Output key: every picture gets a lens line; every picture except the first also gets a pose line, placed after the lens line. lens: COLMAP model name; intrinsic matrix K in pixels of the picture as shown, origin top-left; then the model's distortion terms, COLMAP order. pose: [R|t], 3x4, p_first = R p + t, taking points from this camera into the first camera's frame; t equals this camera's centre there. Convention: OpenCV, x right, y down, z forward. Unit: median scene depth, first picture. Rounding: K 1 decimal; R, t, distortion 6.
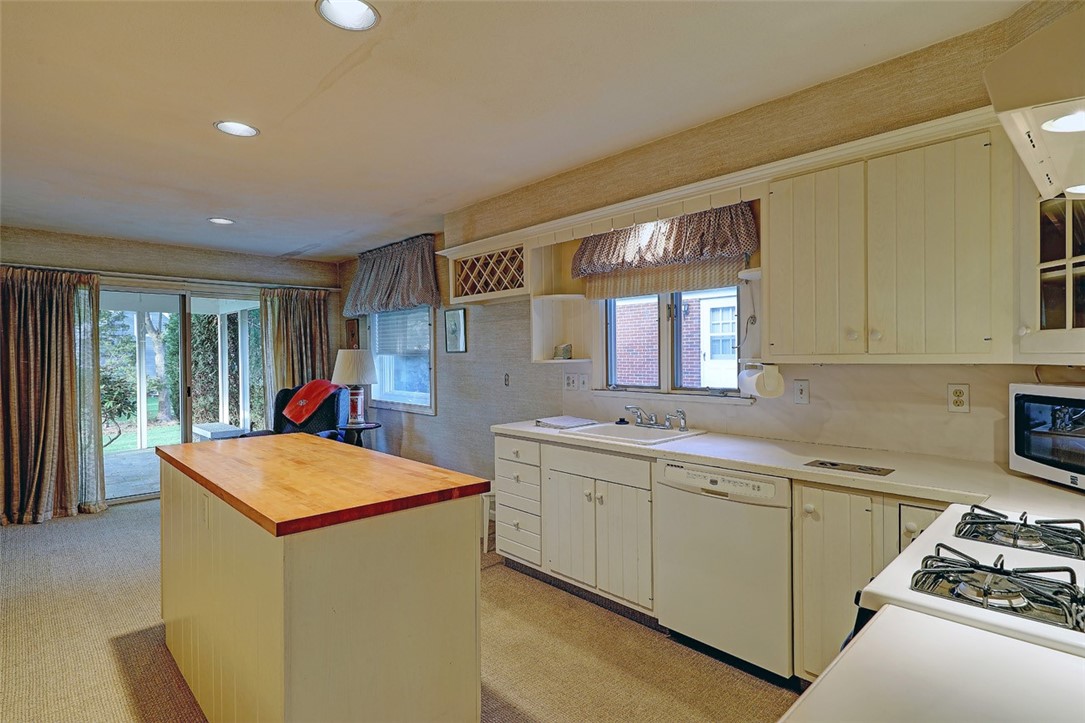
lens RADIAL K [[550.2, 0, 548.8], [0, 550.2, 360.6], [0, 0, 1]] dist [0.005631, 0.000280]
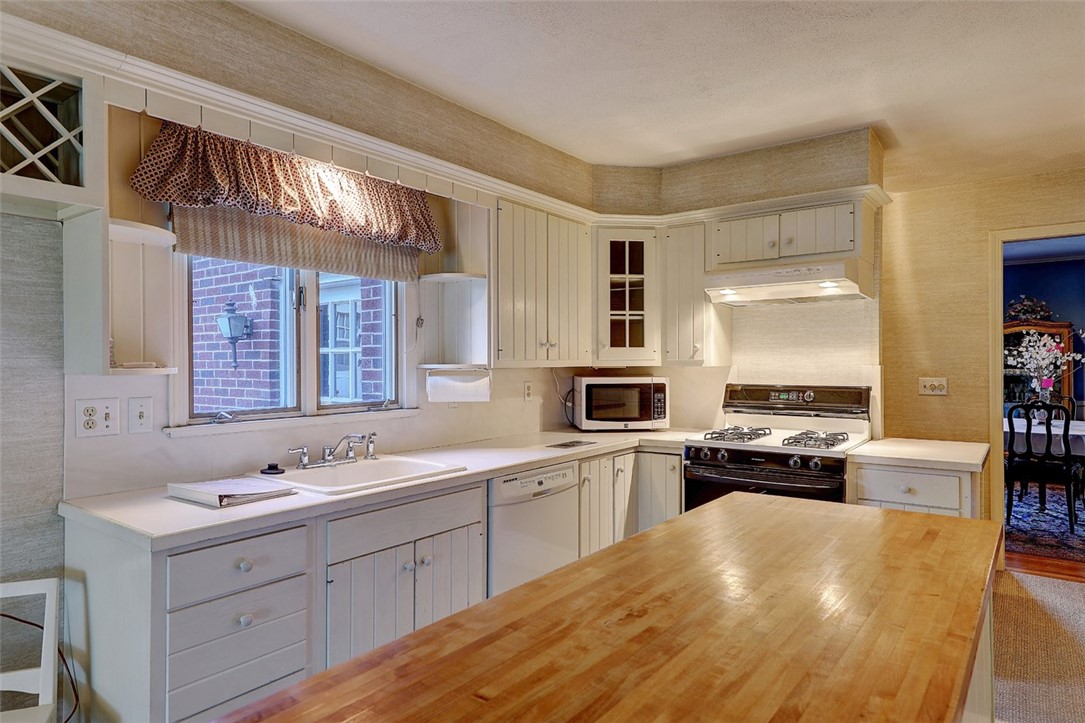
lens RADIAL K [[647.2, 0, 538.7], [0, 647.2, 365.4], [0, 0, 1]] dist [0.000263, -0.000008]
pose [[-0.156017, 0.000614, 0.987754, -0.786382], [0.013805, 0.999903, 0.001559, -0.001285], [-0.987658, 0.013879, -0.156010, 1.042862]]
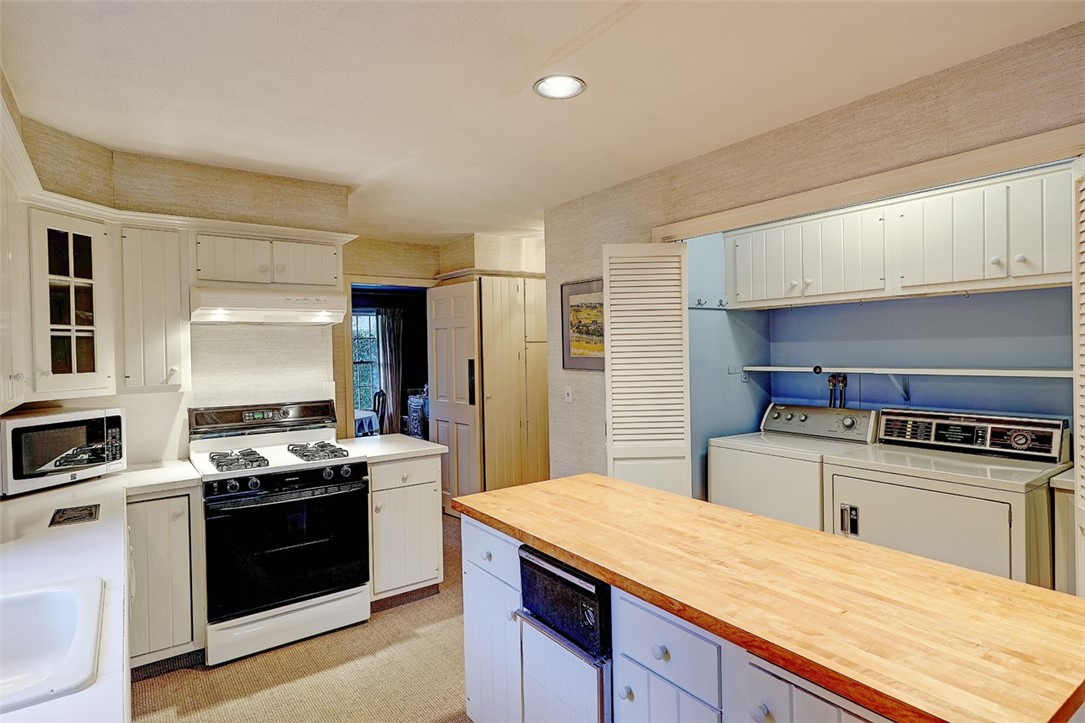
lens RADIAL K [[597.4, 0, 548.5], [0, 597.4, 357.9], [0, 0, 1]] dist [0.011705, -0.001239]
pose [[-0.989828, 0.023139, 0.140377, -0.334602], [0.026376, 0.999426, 0.021246, -0.062048], [-0.139805, 0.024732, -0.989870, 1.509864]]
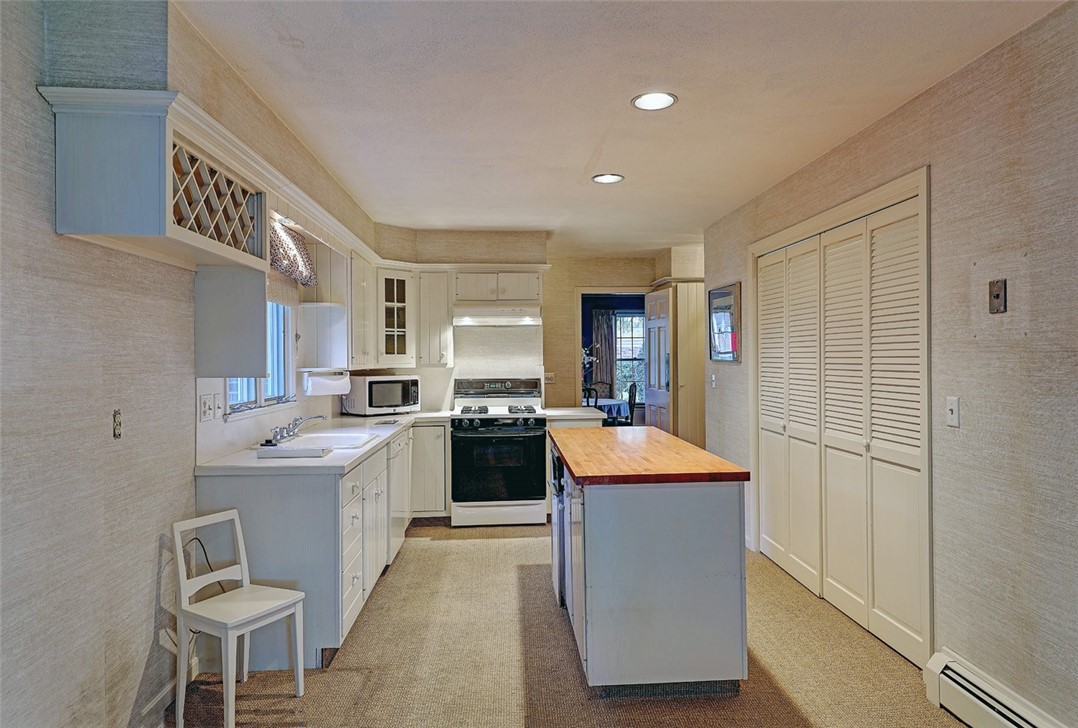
lens RADIAL K [[697.9, 0, 539.6], [0, 697.9, 356.7], [0, 0, 1]] dist [0.048271, -0.000058]
pose [[-0.761220, 0.013819, 0.648347, -1.151193], [0.017998, 0.999838, -0.000180, -0.020690], [-0.648244, 0.011532, -0.761345, 1.986230]]
